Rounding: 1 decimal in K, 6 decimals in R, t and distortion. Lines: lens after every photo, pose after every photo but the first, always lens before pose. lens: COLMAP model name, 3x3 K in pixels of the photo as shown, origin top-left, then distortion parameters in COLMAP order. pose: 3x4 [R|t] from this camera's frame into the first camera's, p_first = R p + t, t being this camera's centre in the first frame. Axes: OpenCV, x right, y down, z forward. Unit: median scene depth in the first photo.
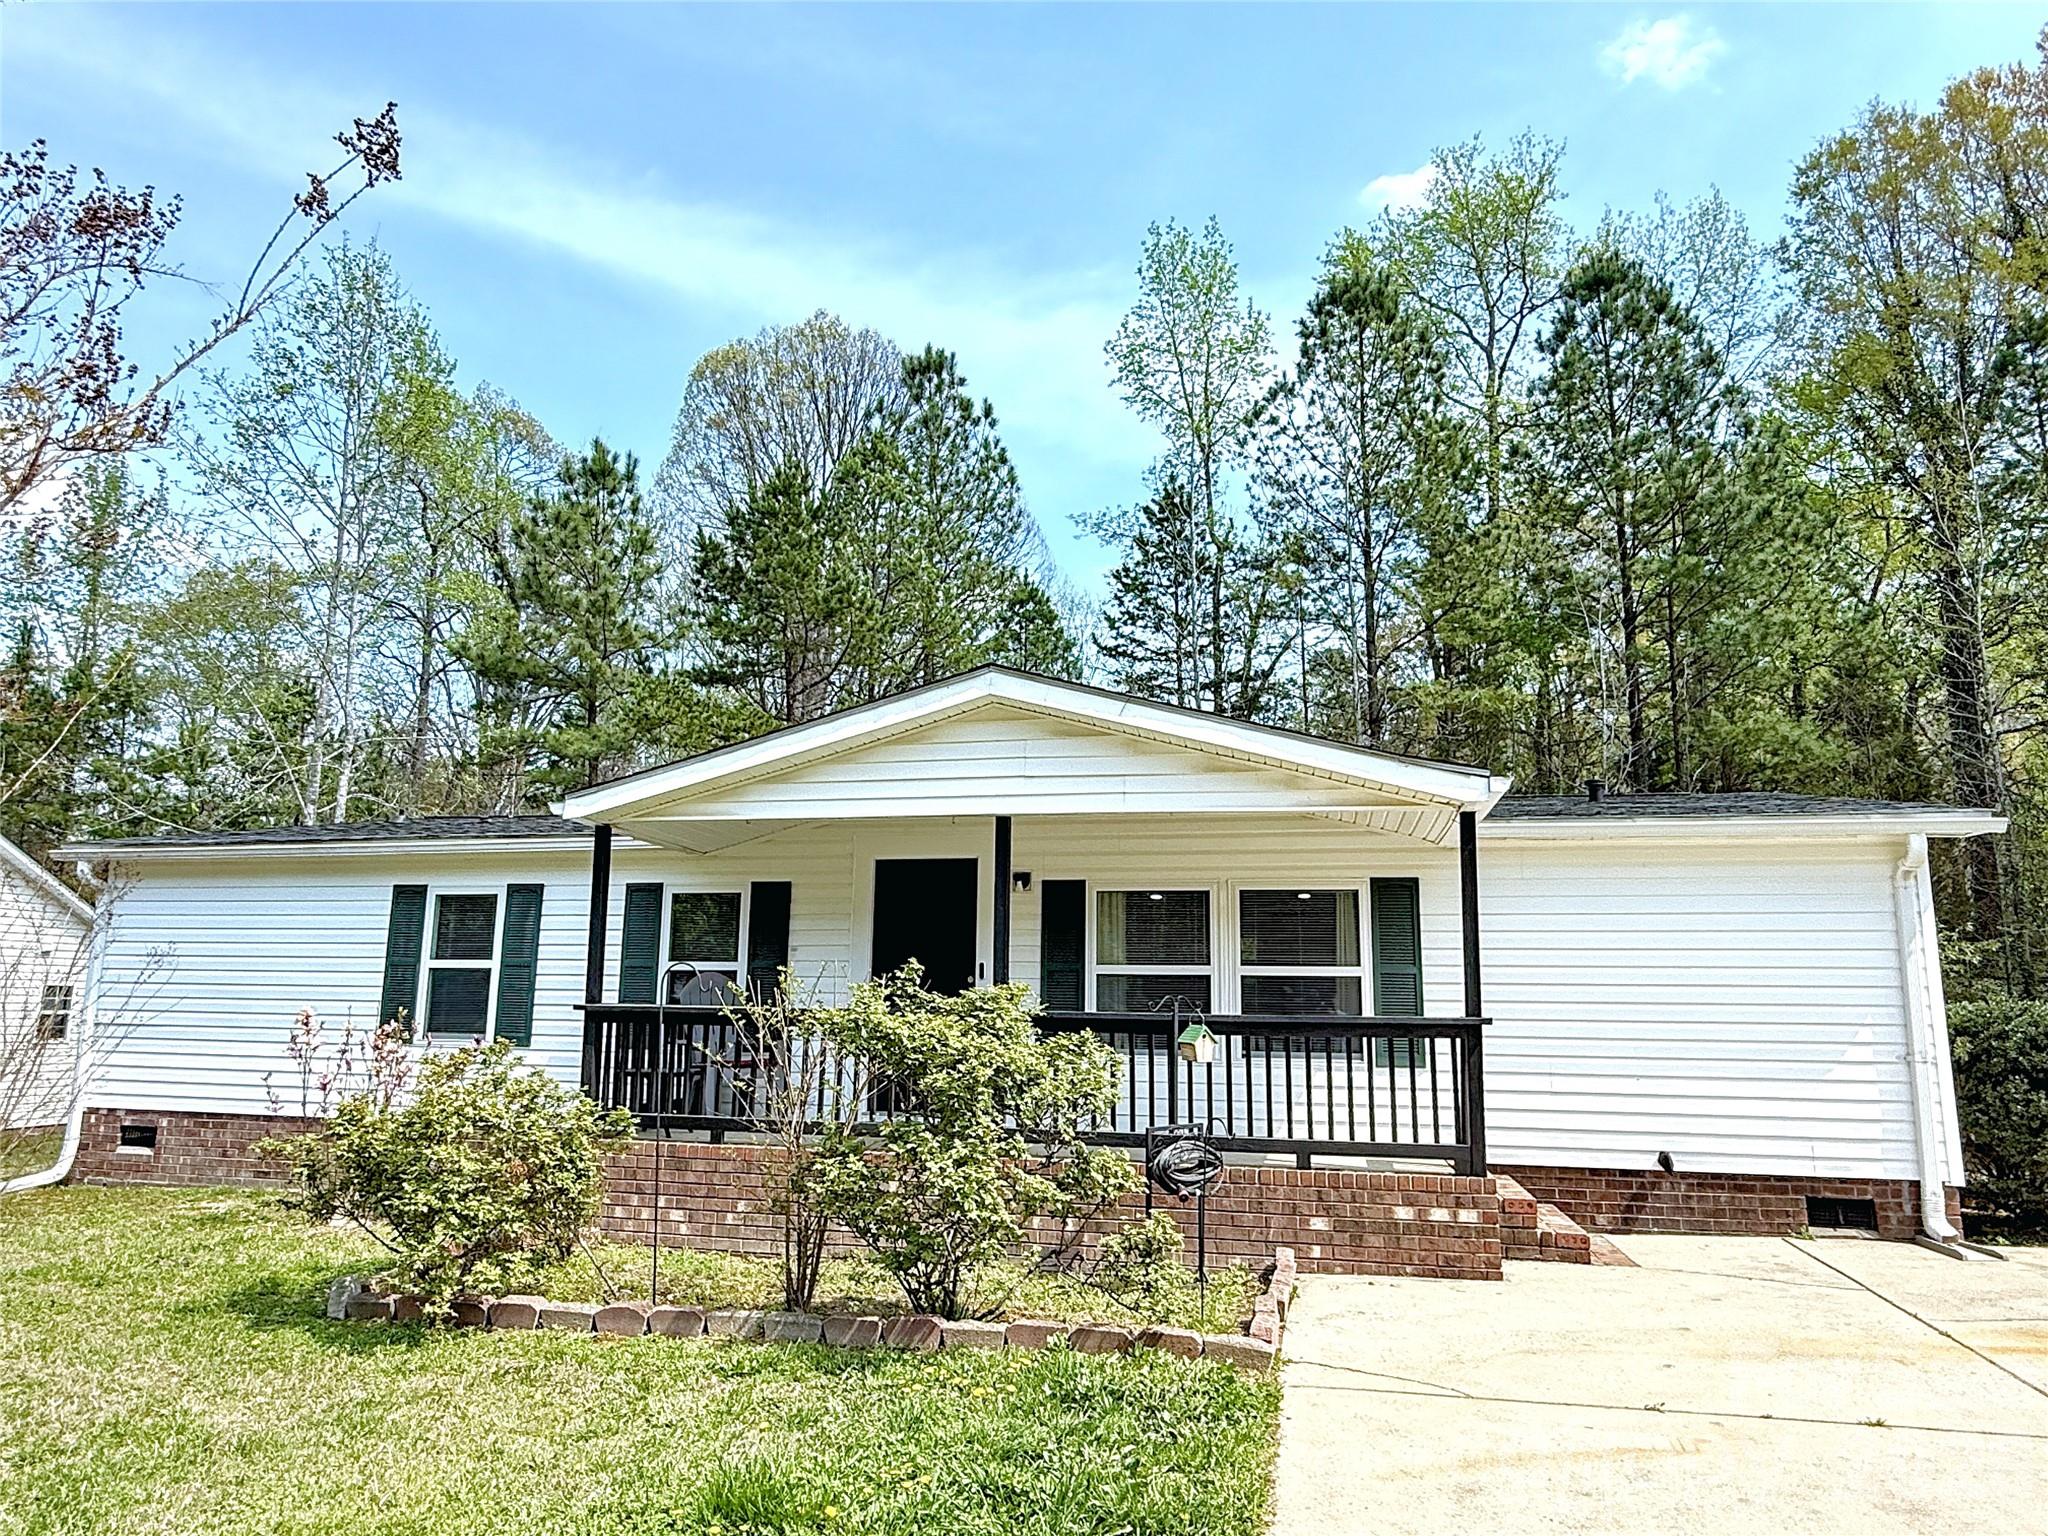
lens RADIAL K [[1287.6, 0, 1025.7], [0, 1287.6, 774.1], [0, 0, 1]] dist [-0.002072, 0.001534]
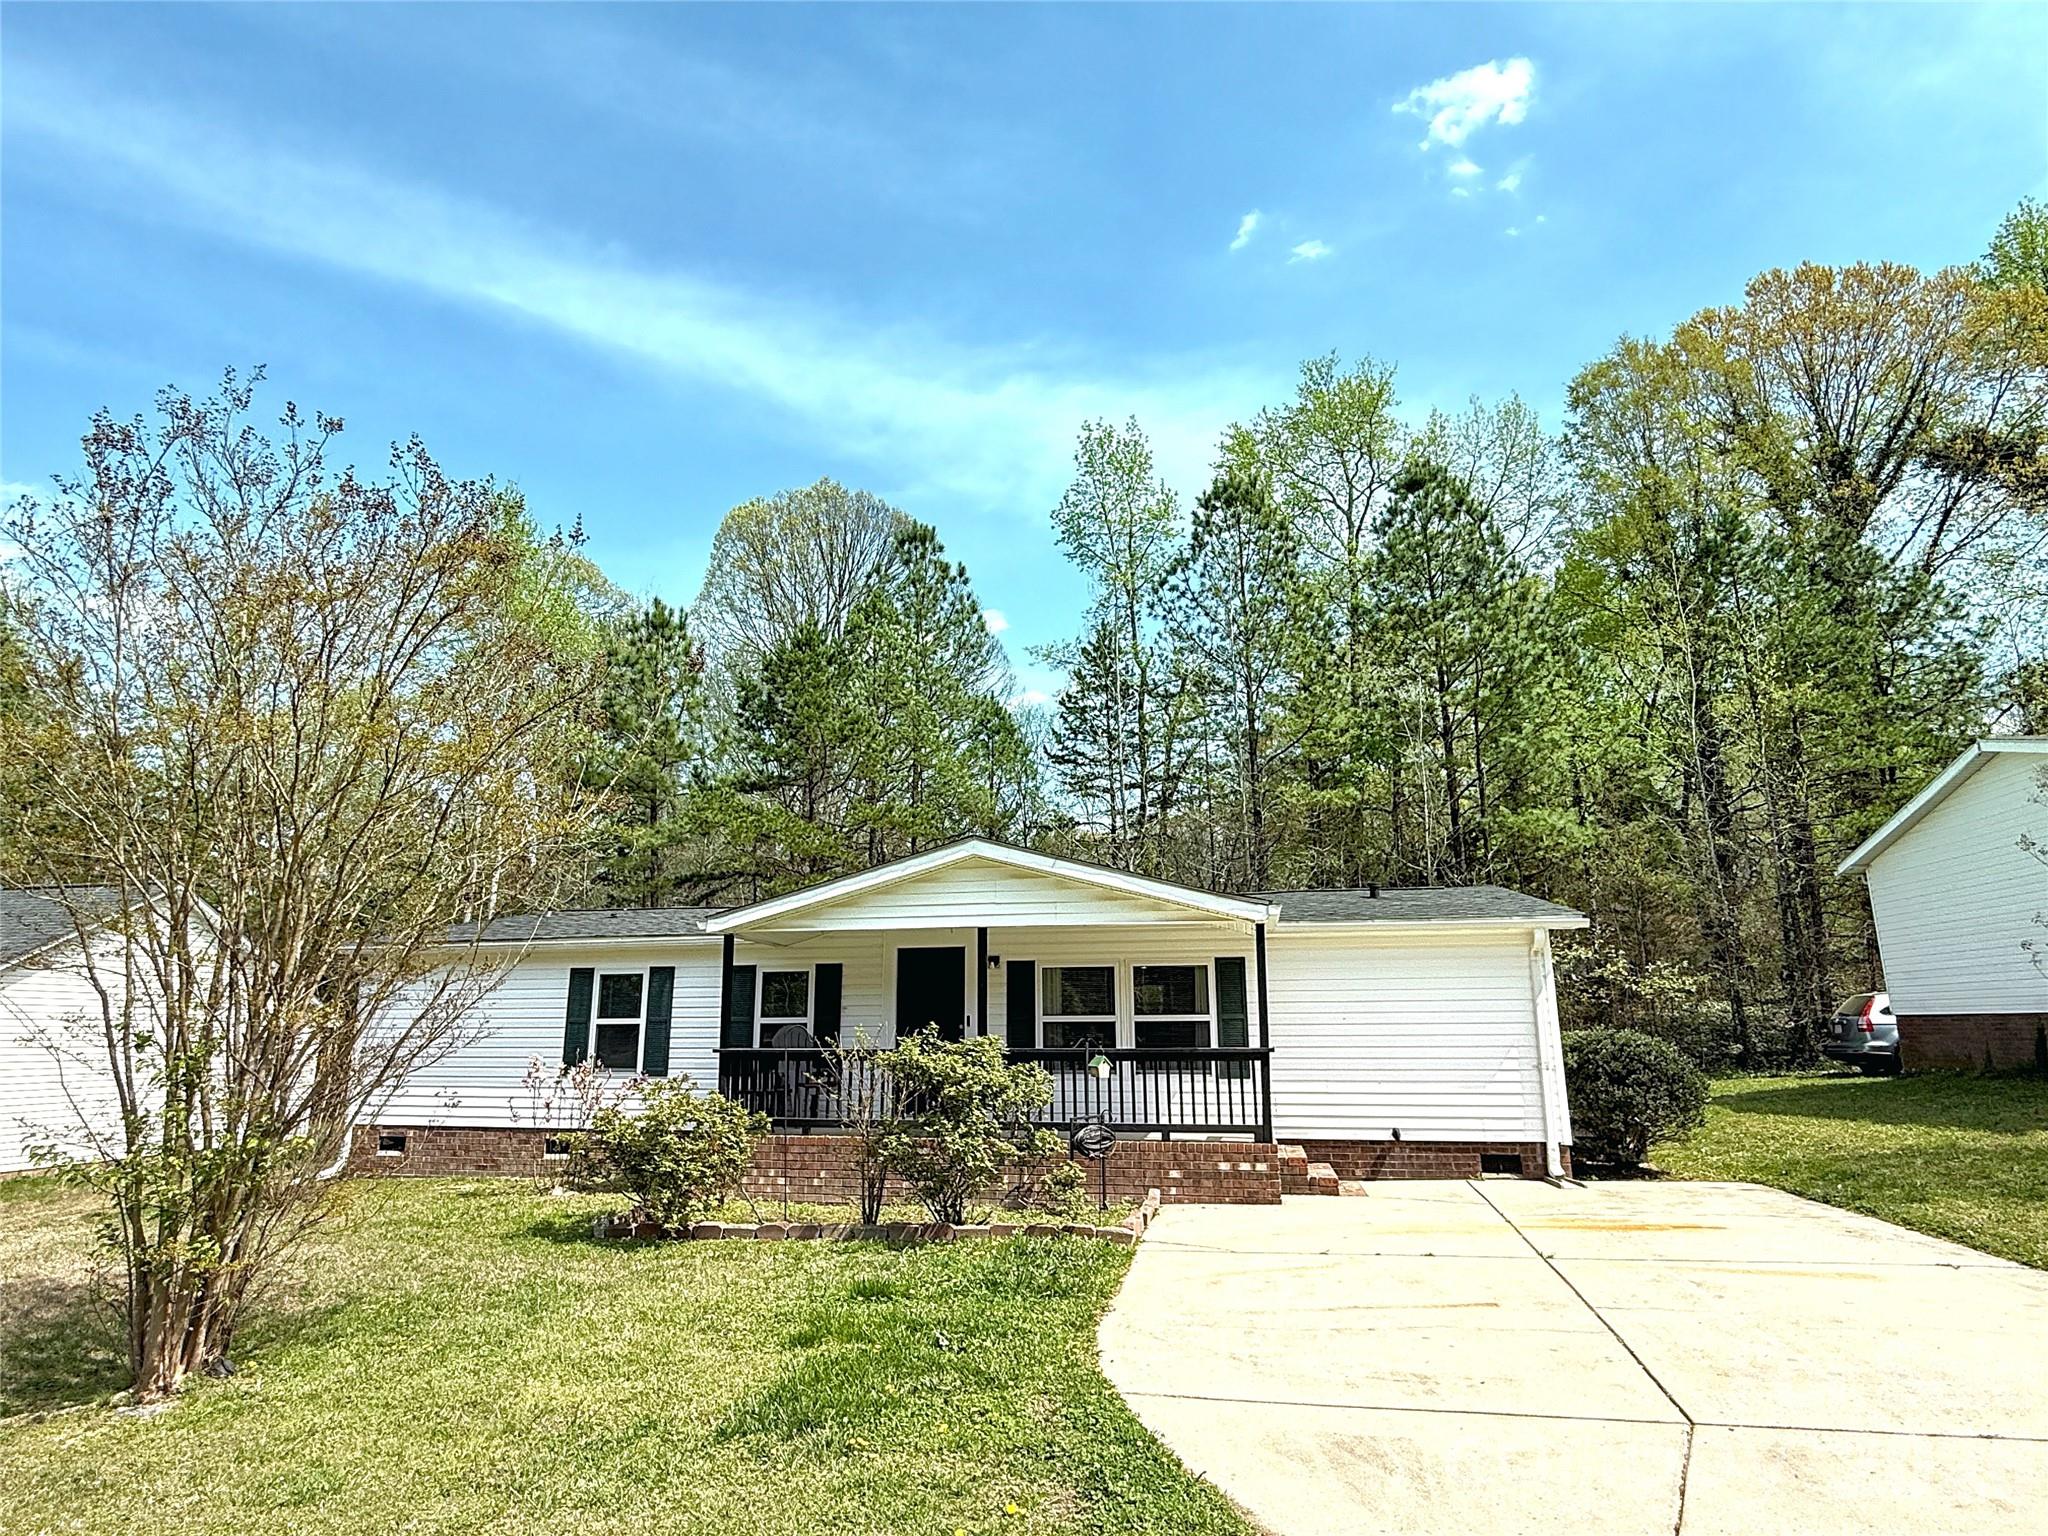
lens RADIAL K [[1158.8, 0, 1020.3], [0, 1158.8, 761.7], [0, 0, 1]] dist [-0.001834, -0.002742]
pose [[0.999597, -0.013845, 0.024784, -0.002305], [0.015023, 0.998734, -0.048003, -0.088948], [-0.024088, 0.048356, 0.998540, -0.398368]]
